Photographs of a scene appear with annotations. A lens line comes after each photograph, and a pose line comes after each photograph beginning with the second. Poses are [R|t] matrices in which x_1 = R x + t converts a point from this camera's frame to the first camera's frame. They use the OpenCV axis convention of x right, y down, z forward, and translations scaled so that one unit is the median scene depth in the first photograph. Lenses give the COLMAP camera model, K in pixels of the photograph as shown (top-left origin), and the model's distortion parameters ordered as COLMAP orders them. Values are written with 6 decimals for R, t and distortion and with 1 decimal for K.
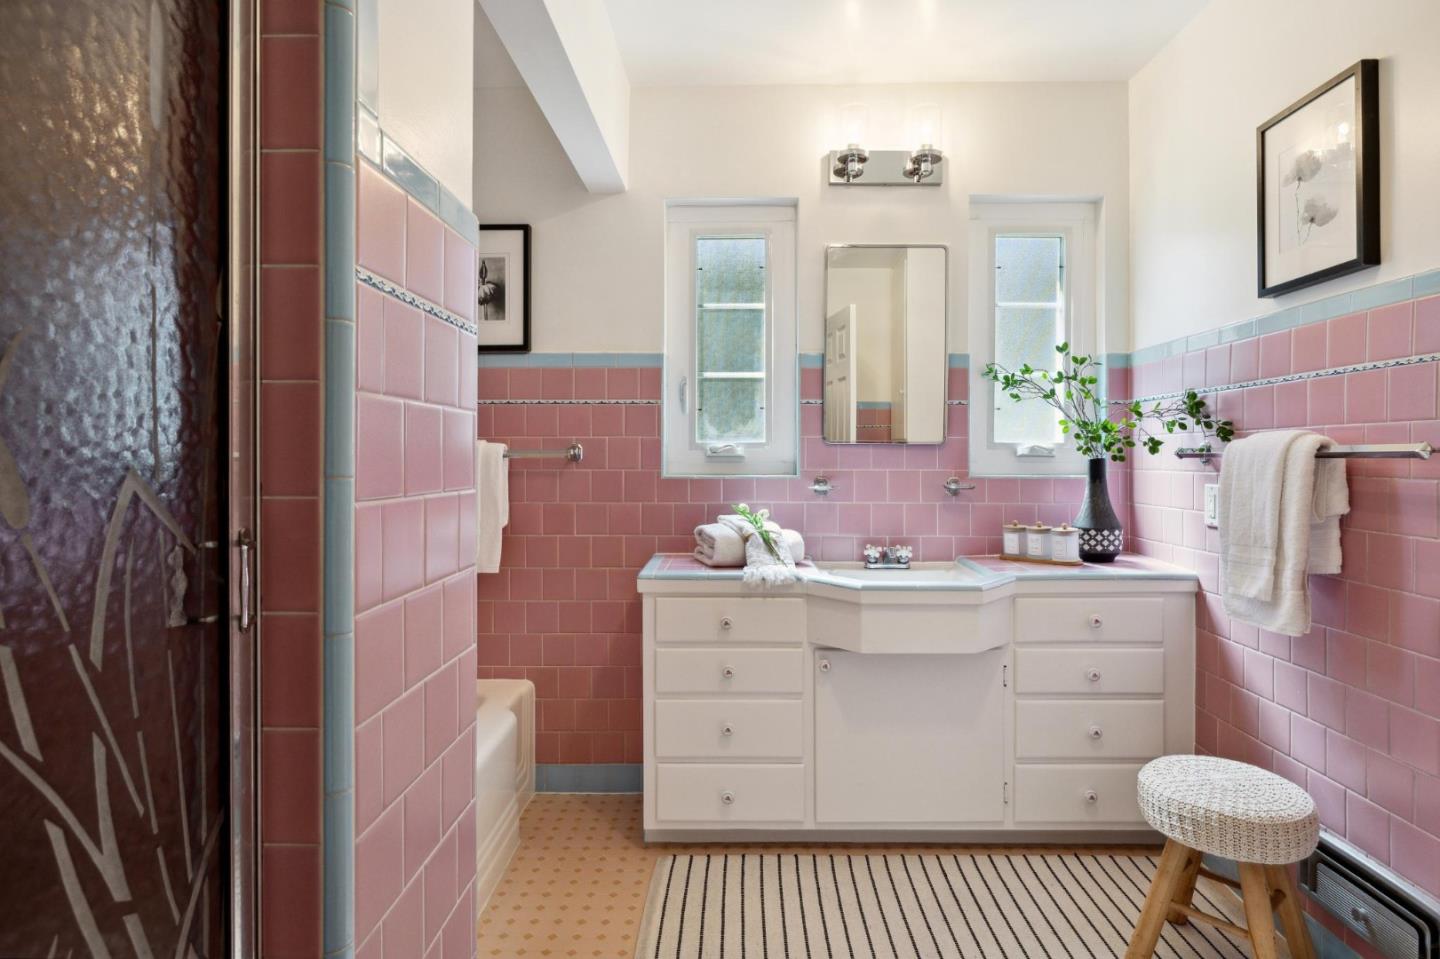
lens RADIAL K [[767.8, 0, 722.3], [0, 767.8, 470.9], [0, 0, 1]] dist [0.007126, 0.000620]
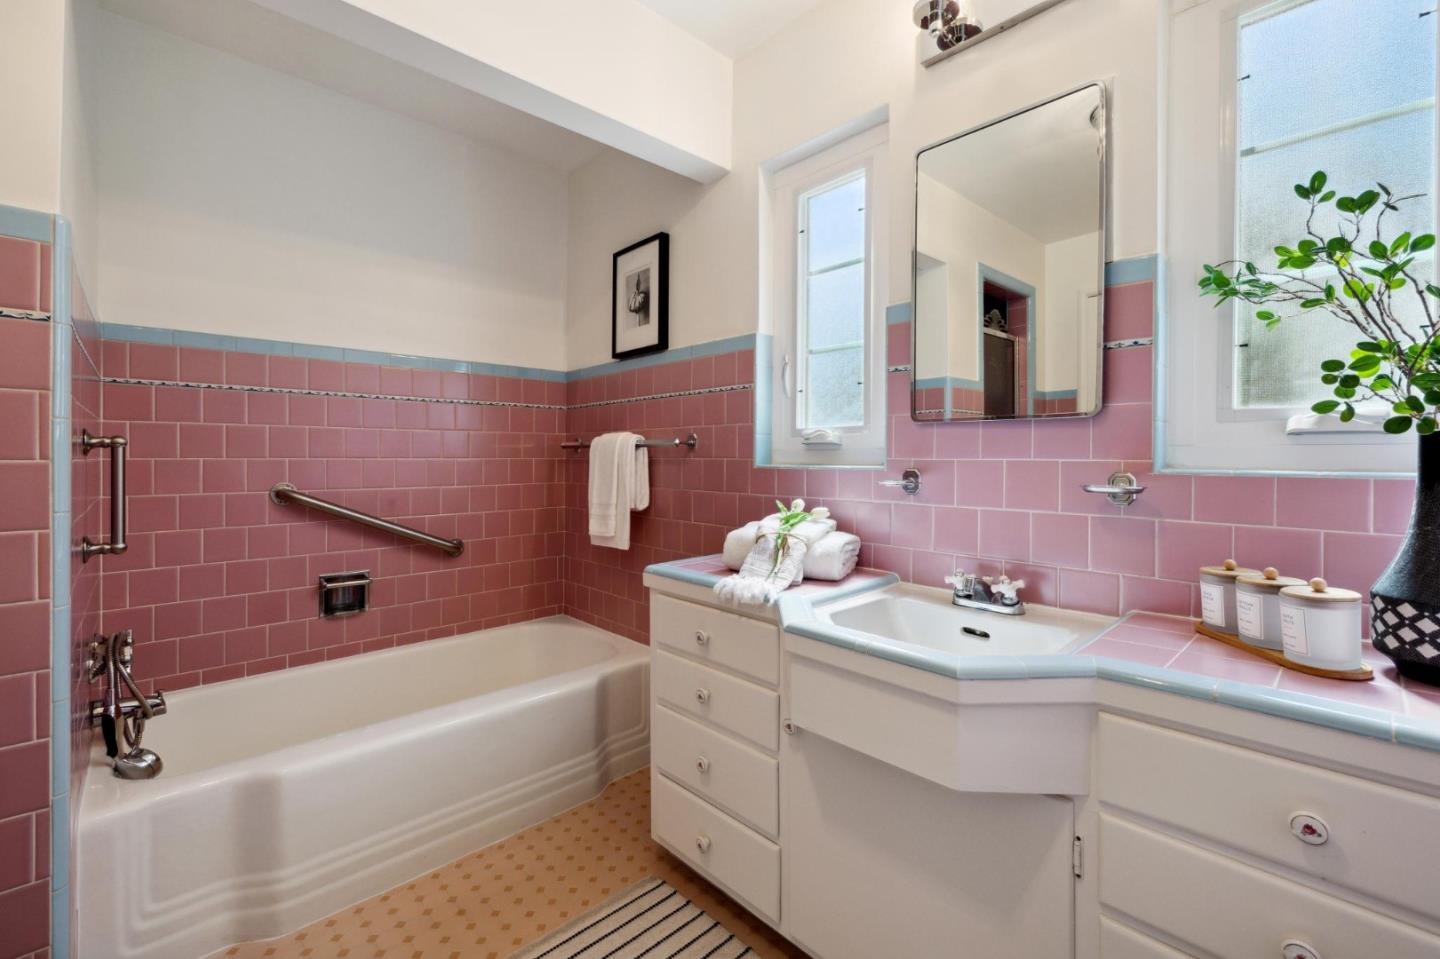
lens RADIAL K [[605.8, 0, 720.0], [0, 605.8, 466.1], [0, 0, 1]] dist [0.003696, -0.000333]
pose [[0.696476, 0.010847, -0.717498, 0.420939], [-0.013874, 0.999902, 0.001649, 0.006597], [0.717446, 0.008806, 0.696559, 0.466027]]
